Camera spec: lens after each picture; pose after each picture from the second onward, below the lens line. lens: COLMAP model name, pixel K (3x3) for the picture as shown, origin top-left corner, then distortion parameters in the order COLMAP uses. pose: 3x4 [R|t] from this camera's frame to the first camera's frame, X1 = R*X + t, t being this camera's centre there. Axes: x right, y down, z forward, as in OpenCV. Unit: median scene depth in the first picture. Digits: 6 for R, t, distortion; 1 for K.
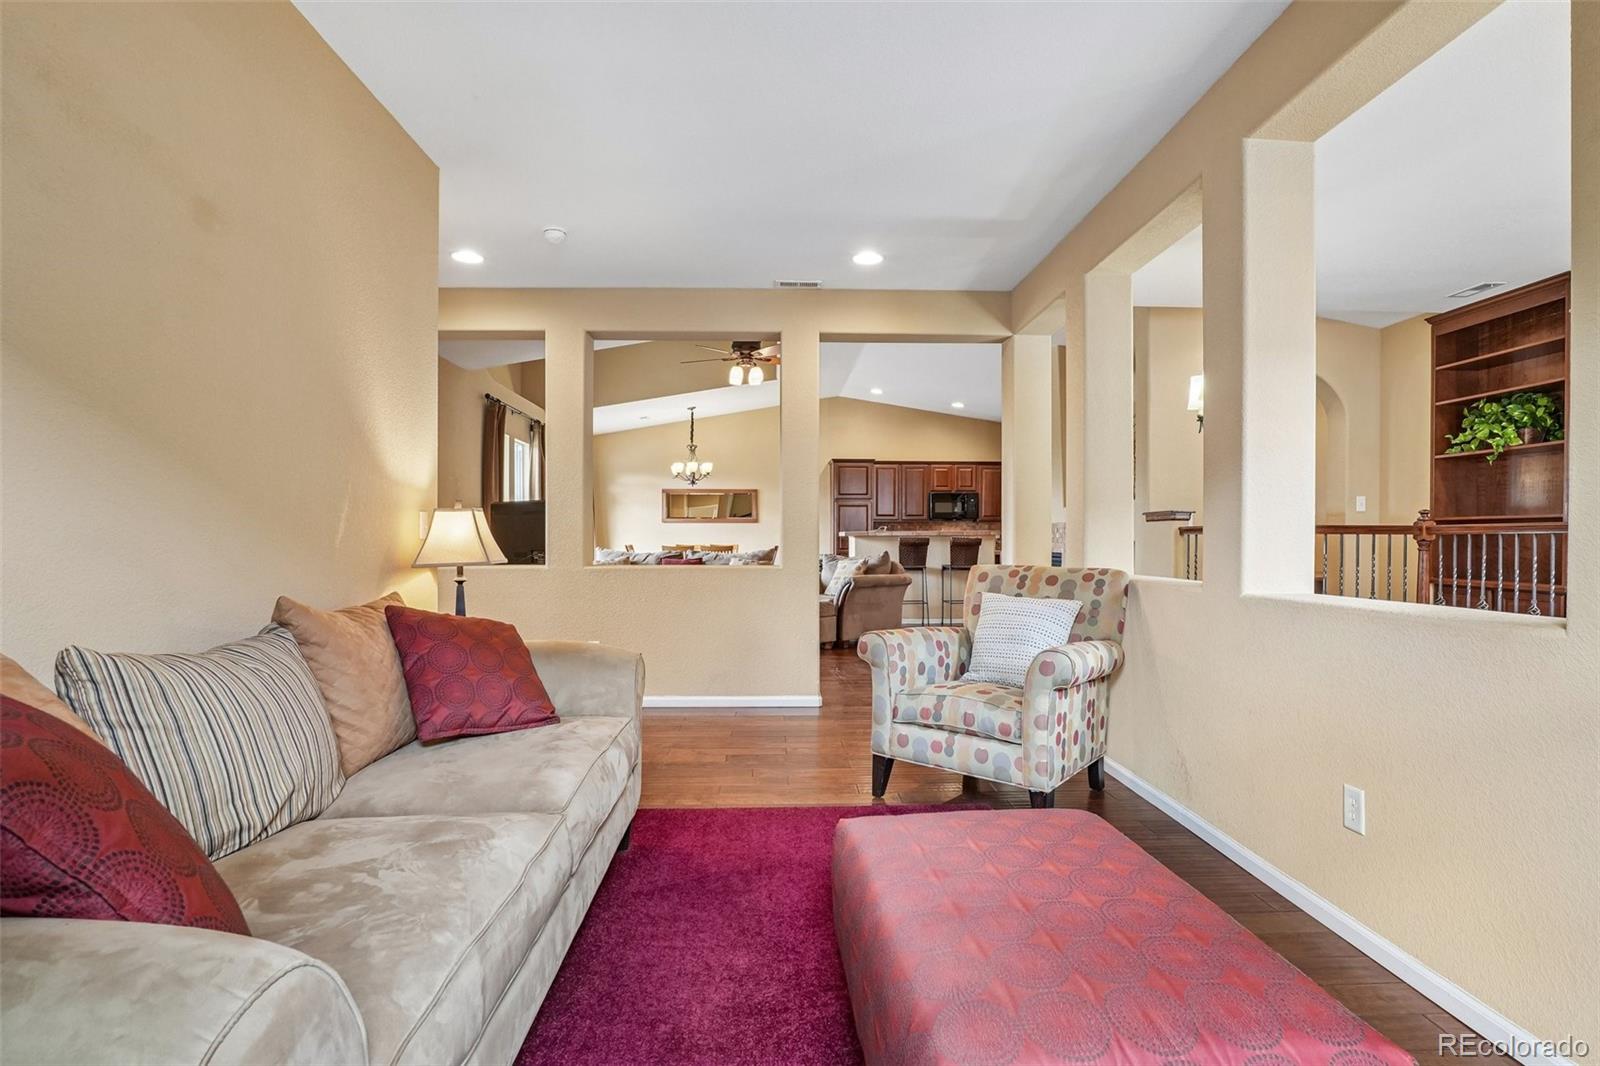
lens RADIAL K [[794.6, 0, 801.2], [0, 794.6, 541.3], [0, 0, 1]] dist [-0.031663, 0.007783]
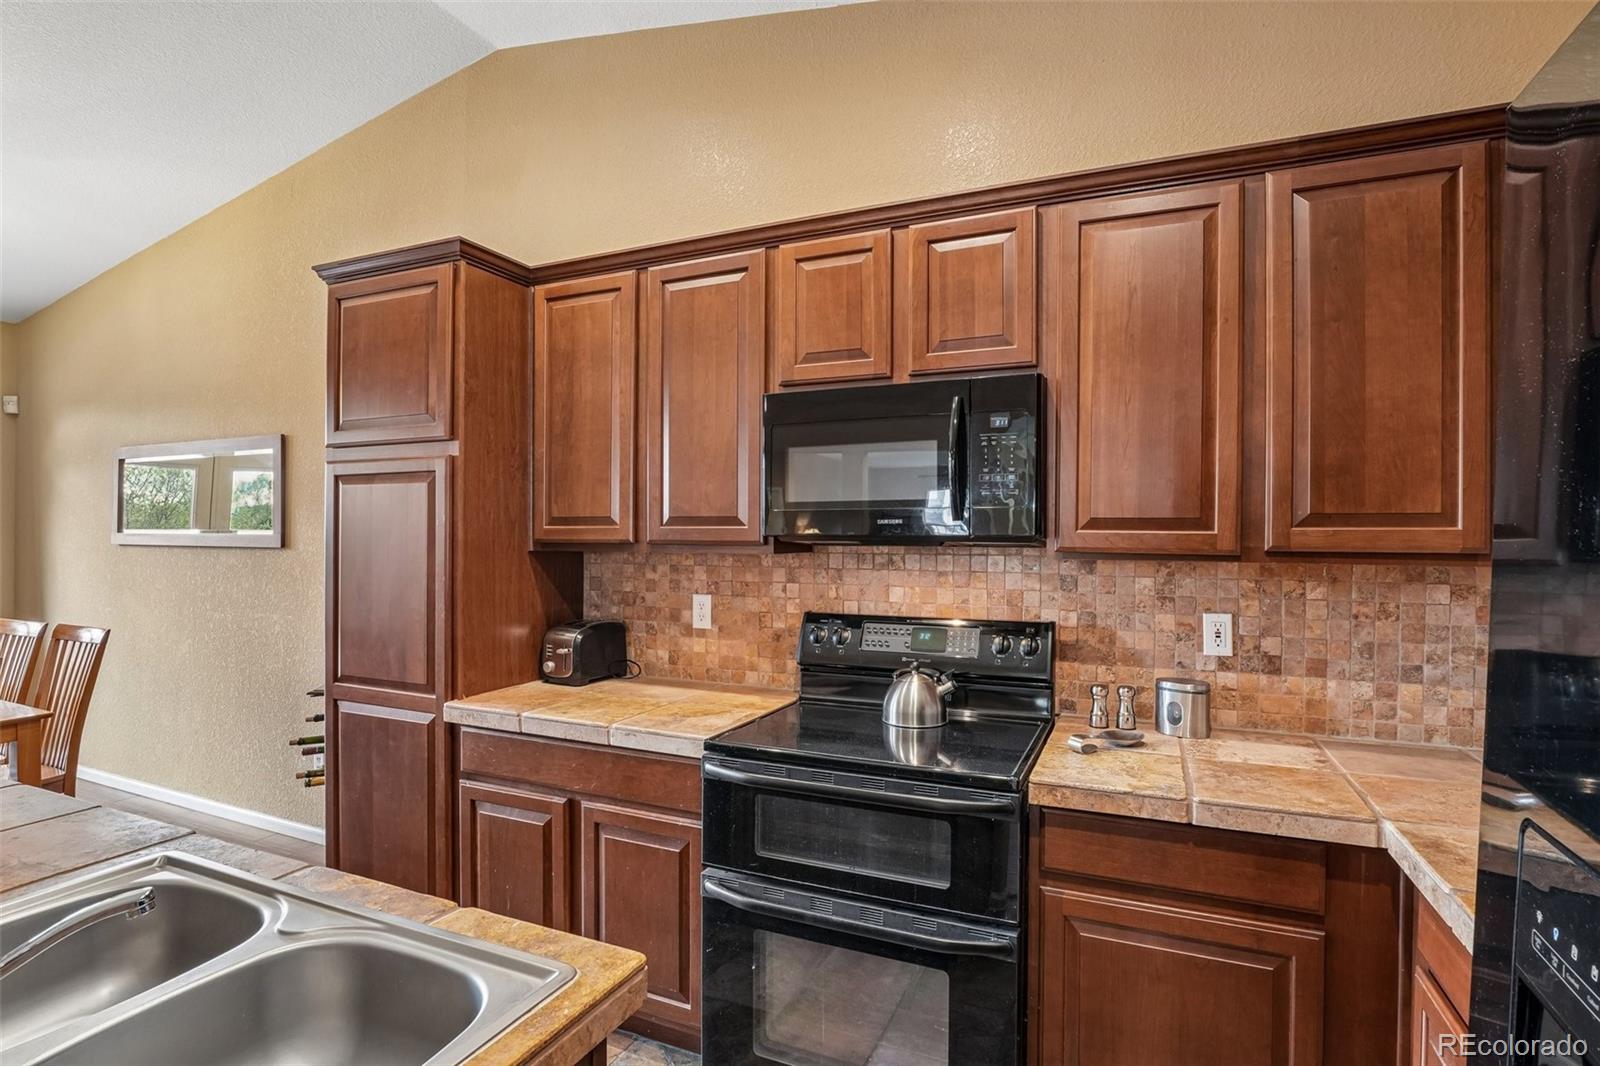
lens RADIAL K [[794.6, 0, 799.7], [0, 794.6, 540.9], [0, 0, 1]] dist [-0.031663, 0.007783]
pose [[0.896139, 0.007052, -0.443718, 0.269496], [-0.007890, 0.999969, -0.000043, -0.030086], [0.443704, 0.003539, 0.896167, 0.904080]]
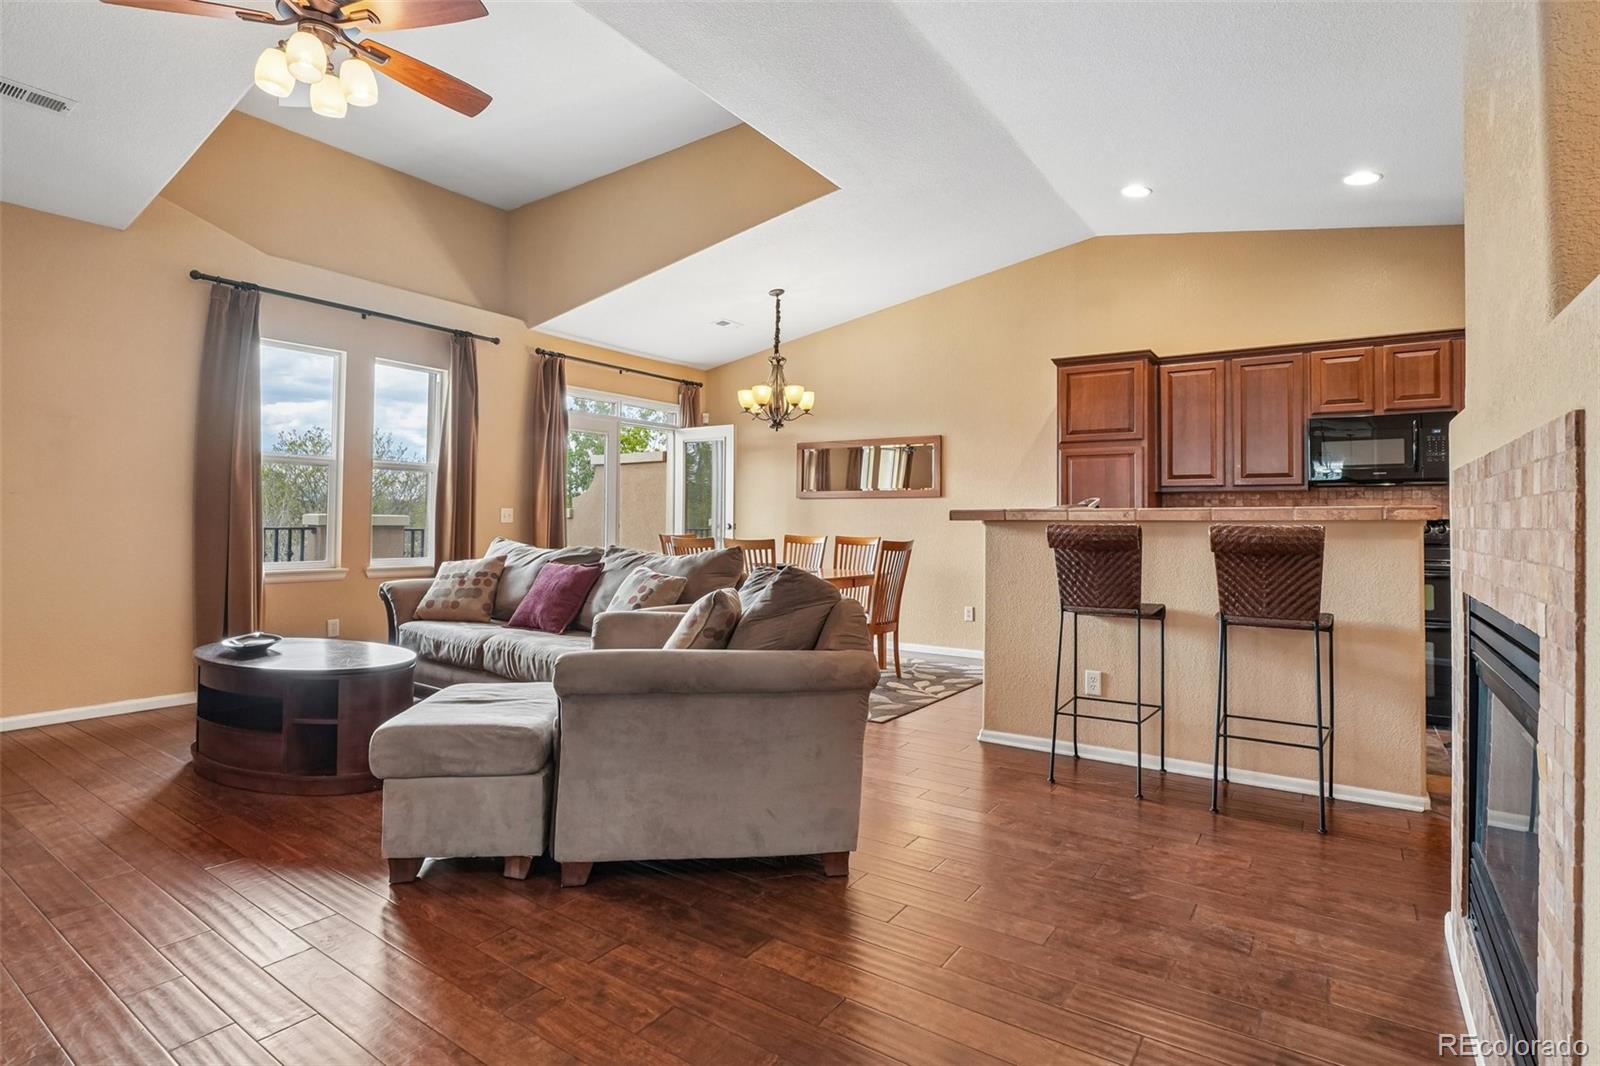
lens RADIAL K [[794.6, 0, 799.9], [0, 794.6, 508.2], [0, 0, 1]] dist [-0.031663, 0.007783]
pose [[0.801494, -0.003091, -0.597995, 0.210086], [-0.012463, 0.999683, -0.021871, -0.002873], [0.597873, 0.024982, 0.801202, 0.556638]]
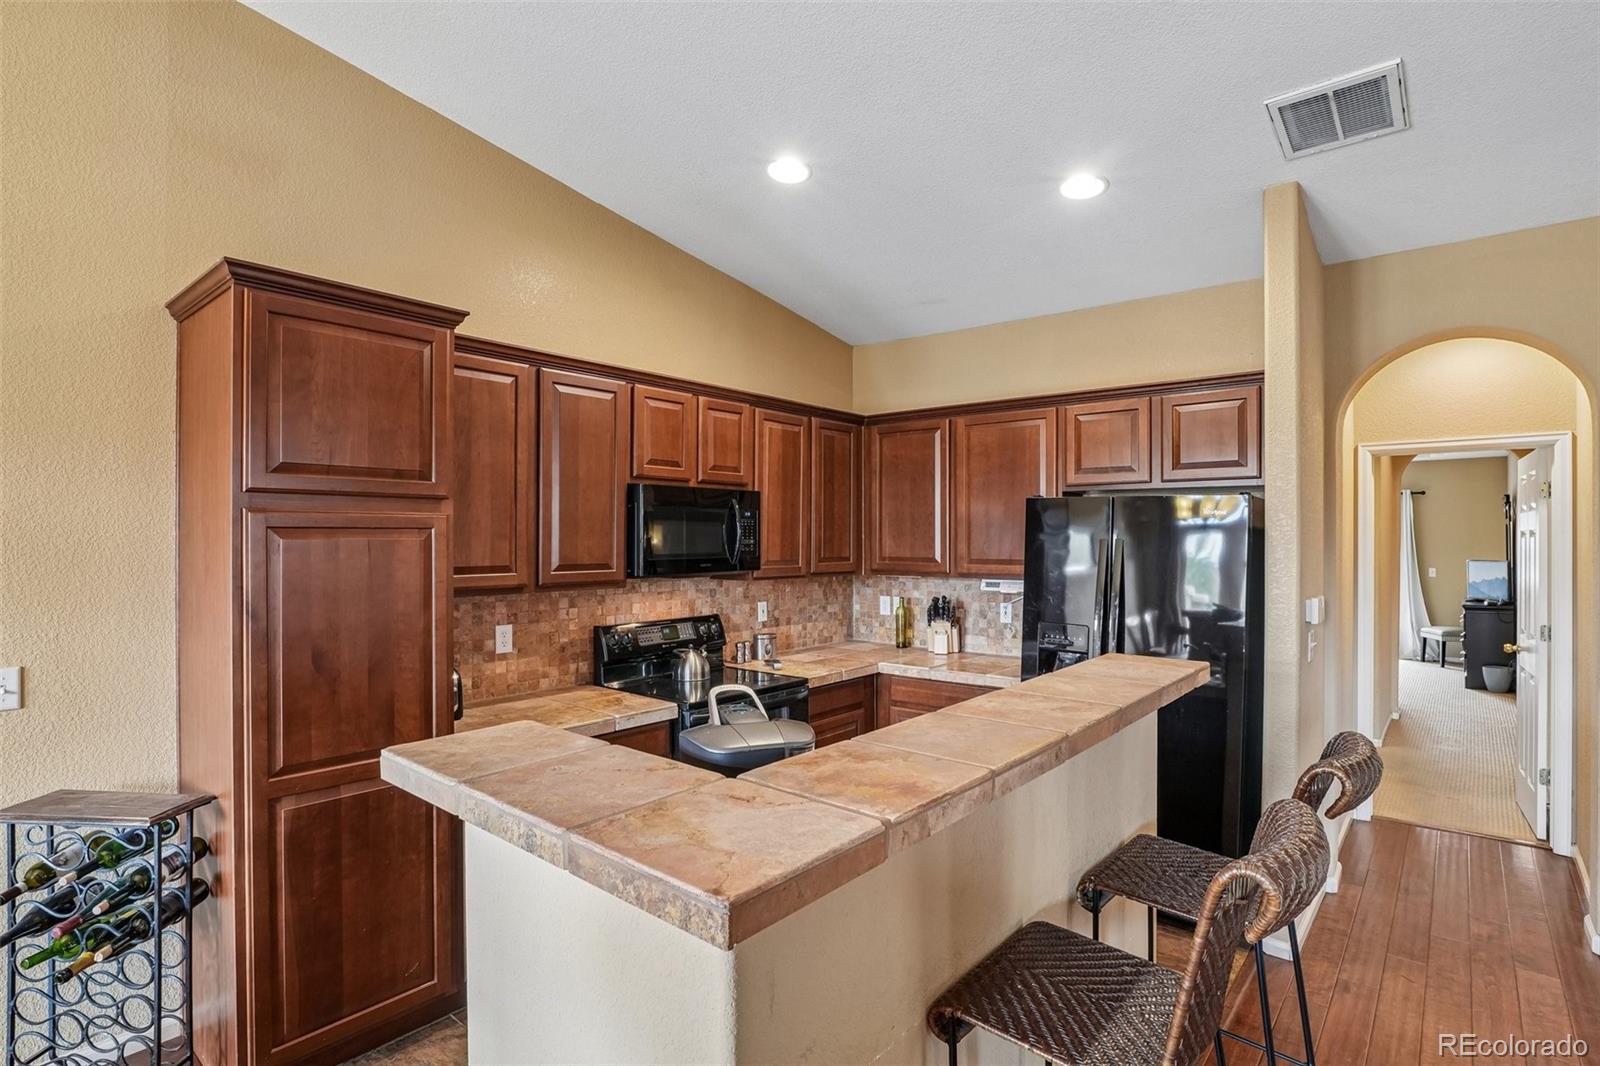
lens RADIAL K [[794.6, 0, 798.9], [0, 794.6, 540.2], [0, 0, 1]] dist [-0.031663, 0.007783]
pose [[0.678892, -0.001587, 0.734237, -0.000807], [0.001268, 0.999999, 0.000989, -0.044851], [-0.734237, 0.000260, 0.678893, 0.829720]]
